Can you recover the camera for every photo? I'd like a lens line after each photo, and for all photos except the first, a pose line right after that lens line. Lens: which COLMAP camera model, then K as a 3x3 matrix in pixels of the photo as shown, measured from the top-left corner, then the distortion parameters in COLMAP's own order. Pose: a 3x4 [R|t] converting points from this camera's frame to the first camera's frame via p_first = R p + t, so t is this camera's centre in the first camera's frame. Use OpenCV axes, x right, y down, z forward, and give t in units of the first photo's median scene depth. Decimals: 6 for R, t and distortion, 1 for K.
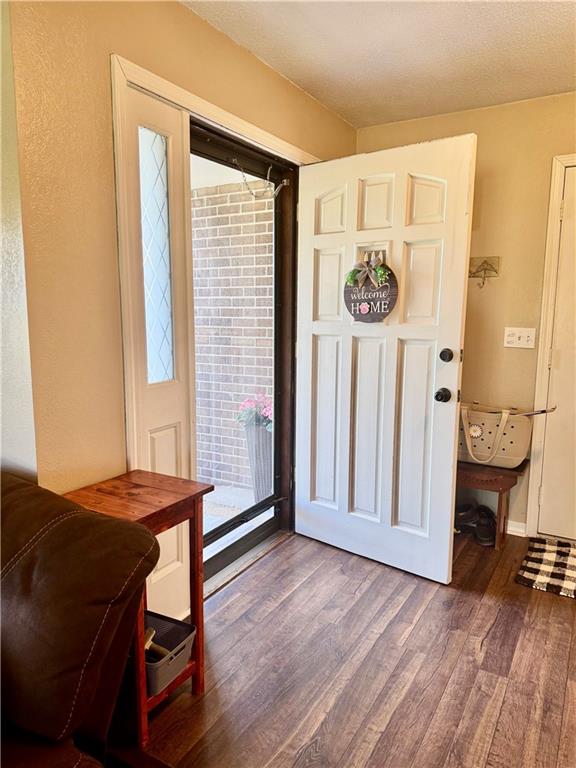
lens RADIAL K [[532.9, 0, 288.0], [0, 532.9, 384.0], [0, 0, 1]] dist [0.073496, -0.001171]
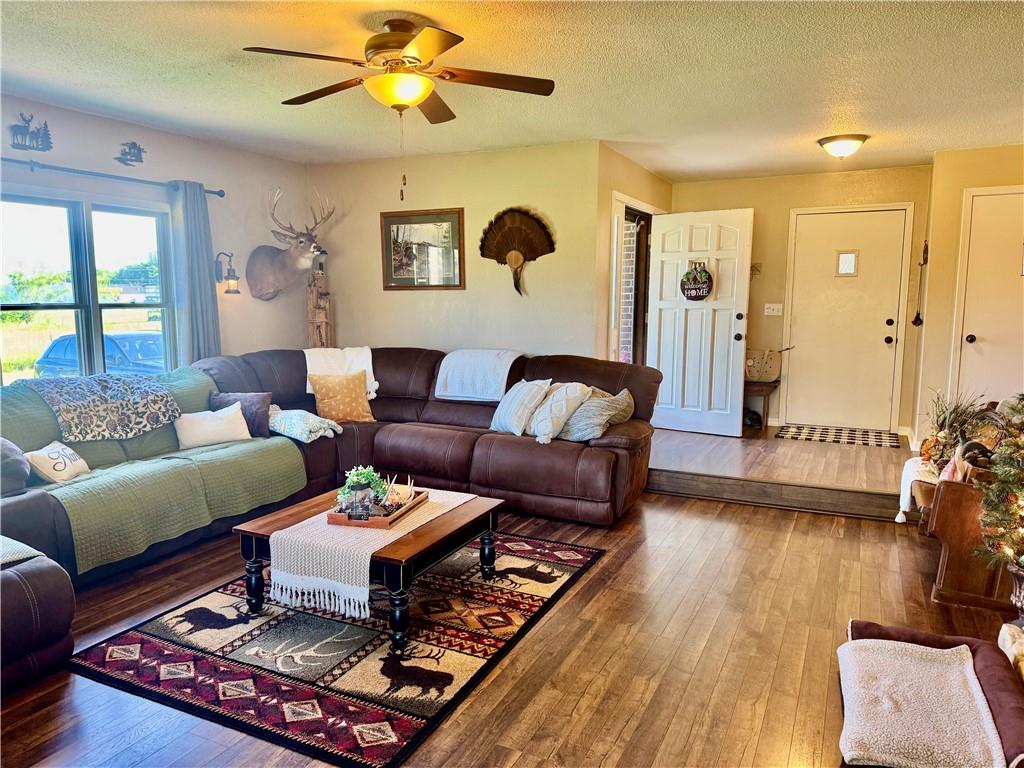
lens RADIAL K [[710.6, 0, 512.0], [0, 710.6, 384.0], [0, 0, 1]] dist [0.073496, -0.001171]
pose [[0.997160, -0.015057, 0.073798, -0.673710], [0.016639, 0.999644, -0.020861, 0.215815], [-0.073458, 0.022030, 0.997055, -1.426225]]
